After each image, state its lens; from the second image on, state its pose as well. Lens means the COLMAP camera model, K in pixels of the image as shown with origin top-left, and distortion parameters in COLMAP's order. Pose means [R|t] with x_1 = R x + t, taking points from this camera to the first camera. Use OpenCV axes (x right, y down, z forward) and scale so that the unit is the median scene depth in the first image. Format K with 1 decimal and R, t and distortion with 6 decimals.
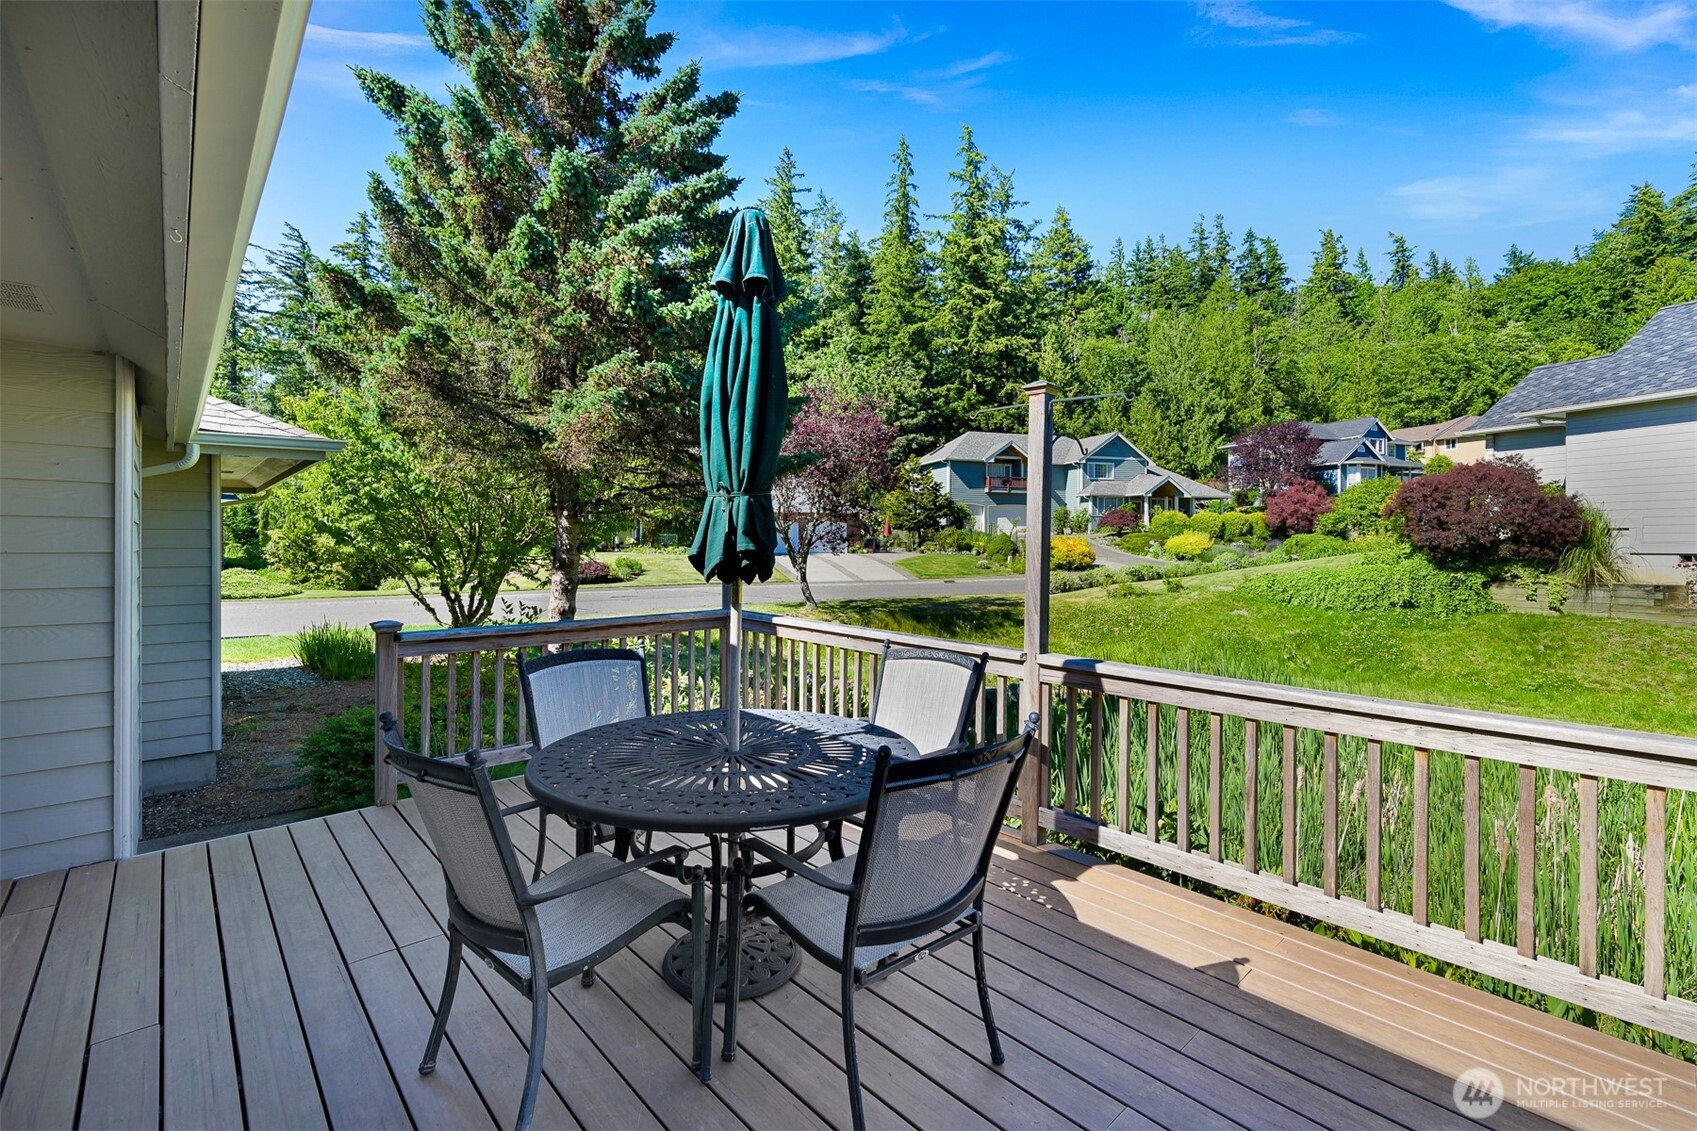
lens RADIAL K [[739.9, 0, 853.7], [0, 739.9, 548.1], [0, 0, 1]] dist [0.000444, -0.000088]
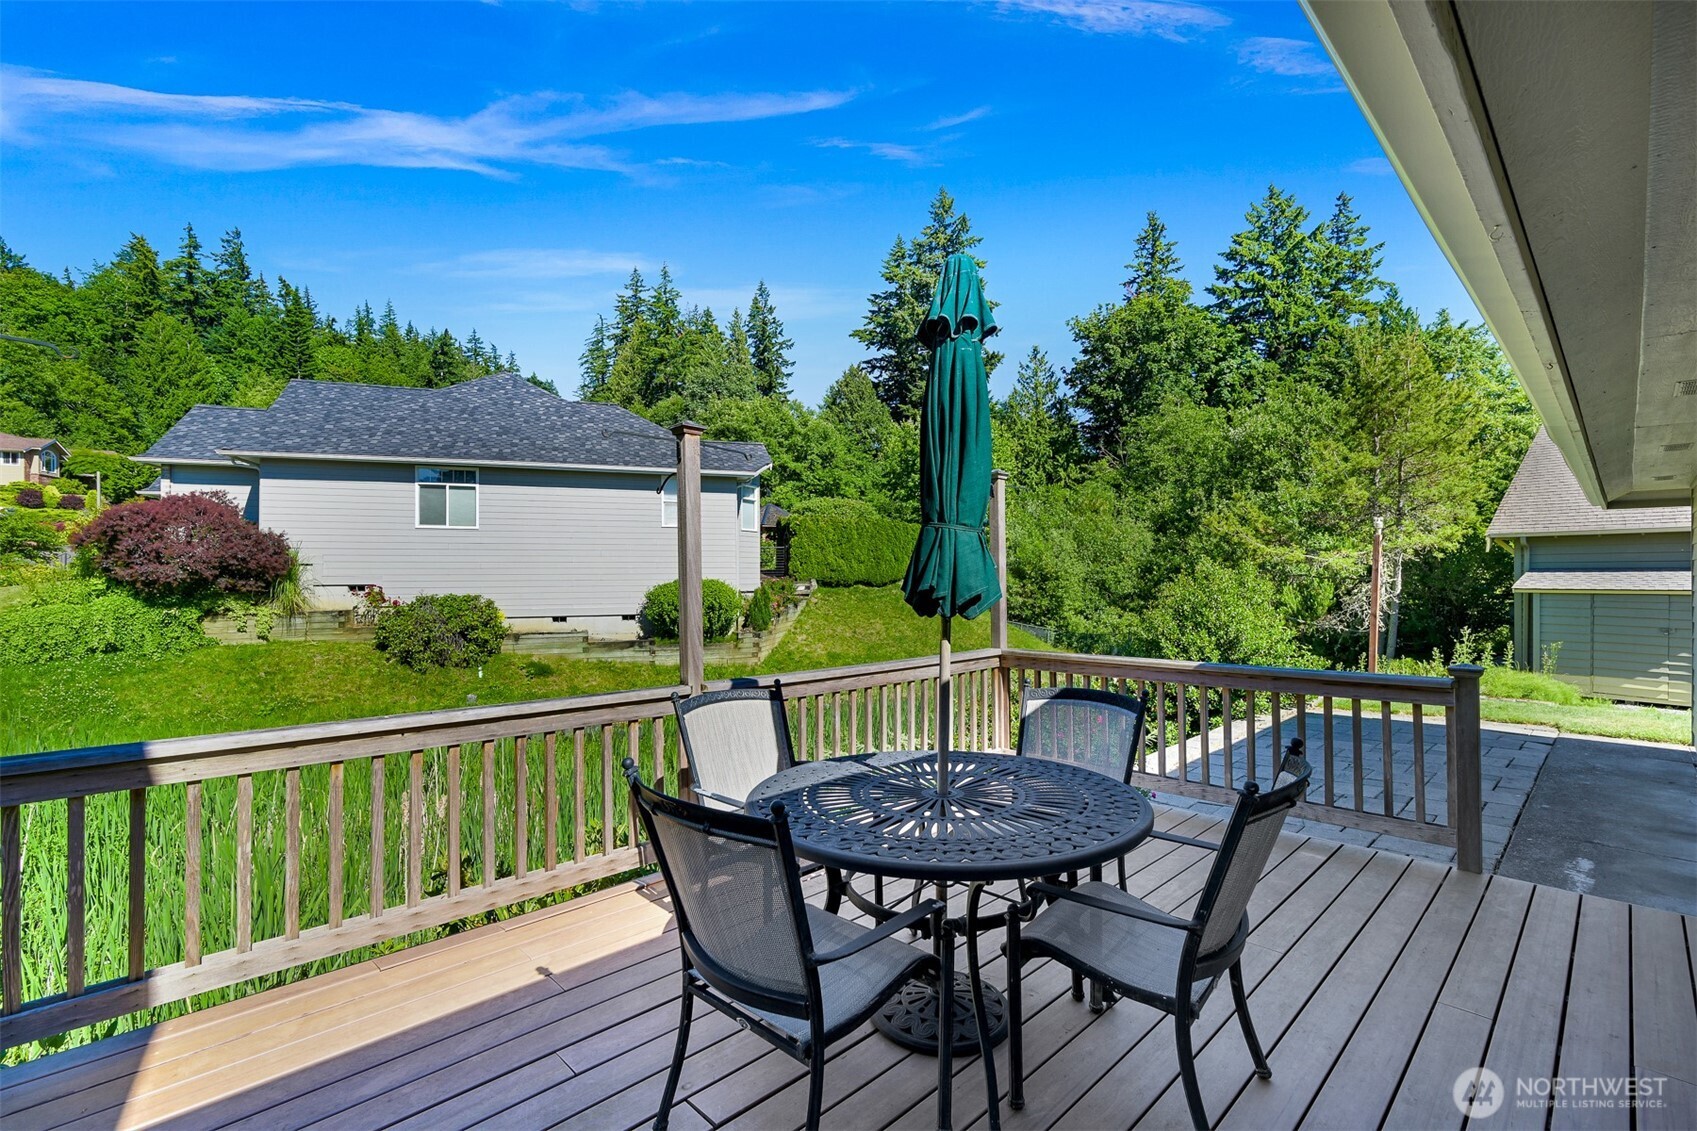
lens RADIAL K [[751.5, 0, 851.5], [0, 751.5, 571.8], [0, 0, 1]] dist [0.000676, 0.000128]
pose [[-0.021468, 0.001844, 0.999768, -0.162574], [0.012951, 0.999915, -0.001566, -0.001288], [-0.999686, 0.012915, -0.021490, 0.154406]]
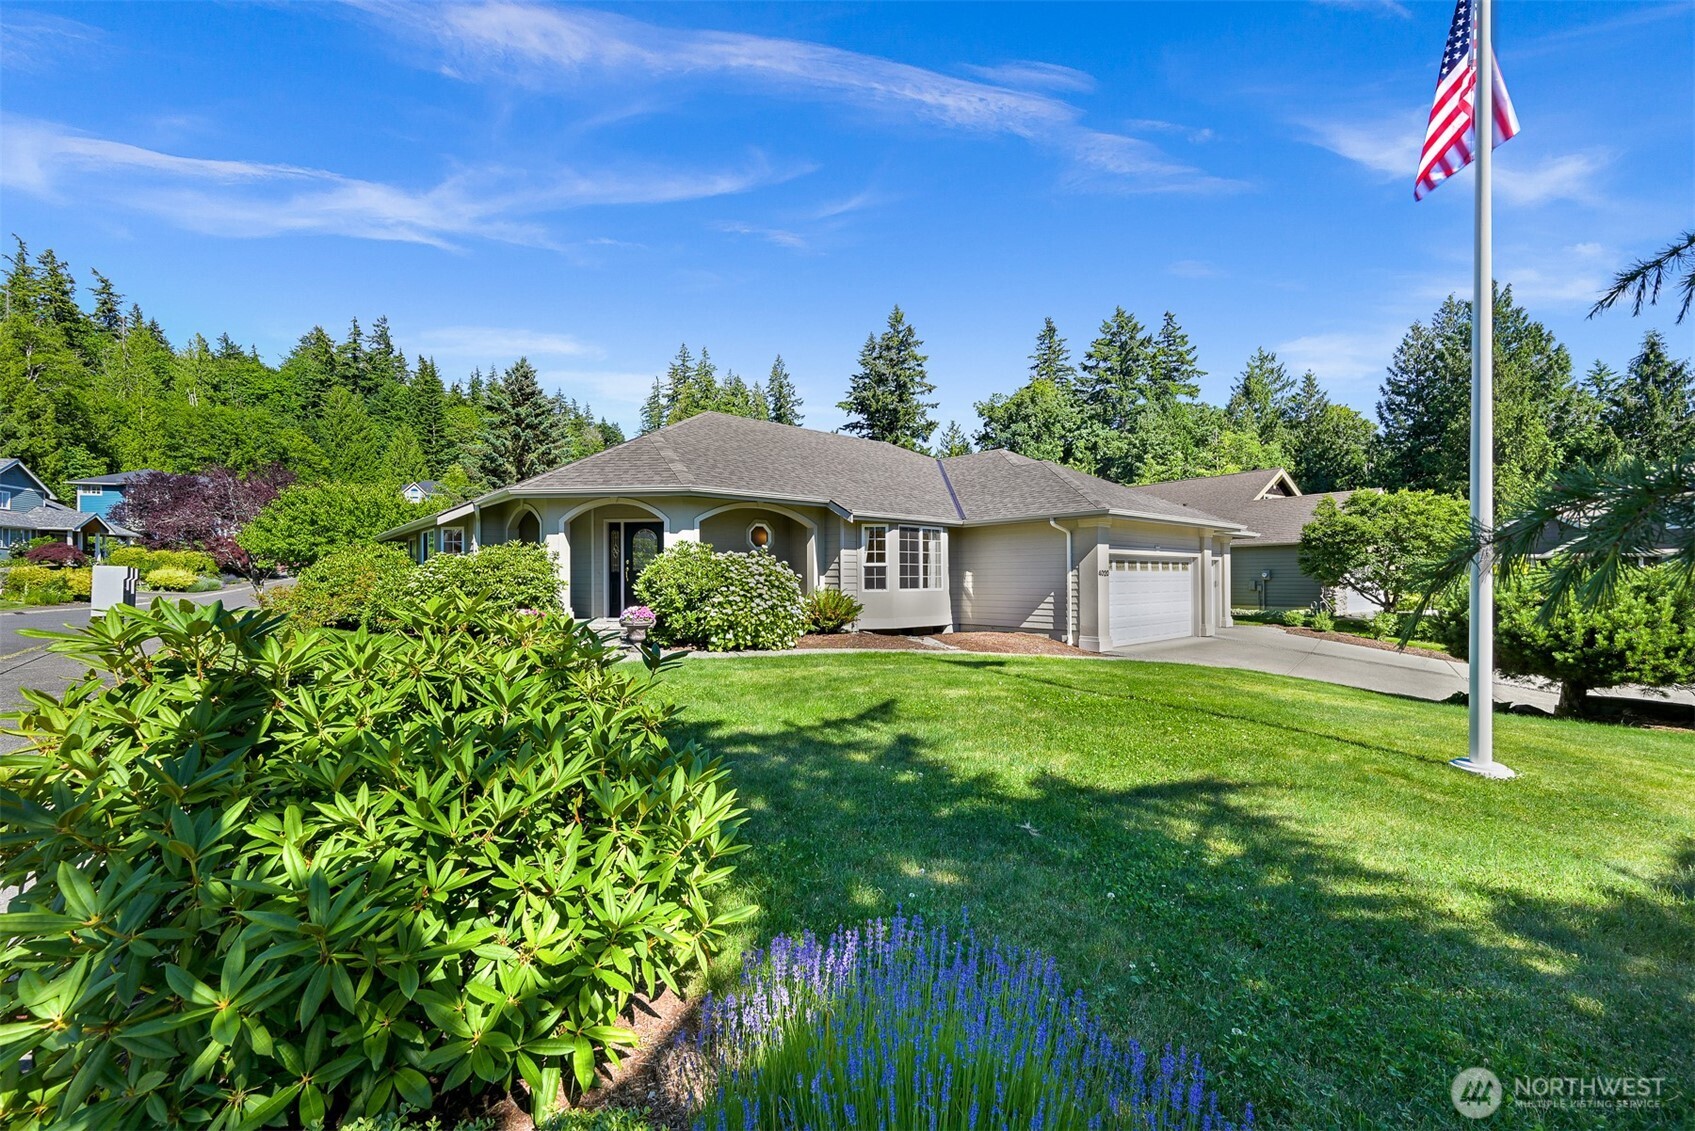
lens RADIAL K [[676.0, 0, 846.7], [0, 676.0, 572.6], [0, 0, 1]] dist [-0.002075, -0.000163]
pose [[0.023011, 0.010749, 0.999677, -1.548286], [0.014037, 0.999840, -0.011074, 0.037791], [-0.999637, 0.014287, 0.022856, -0.230167]]
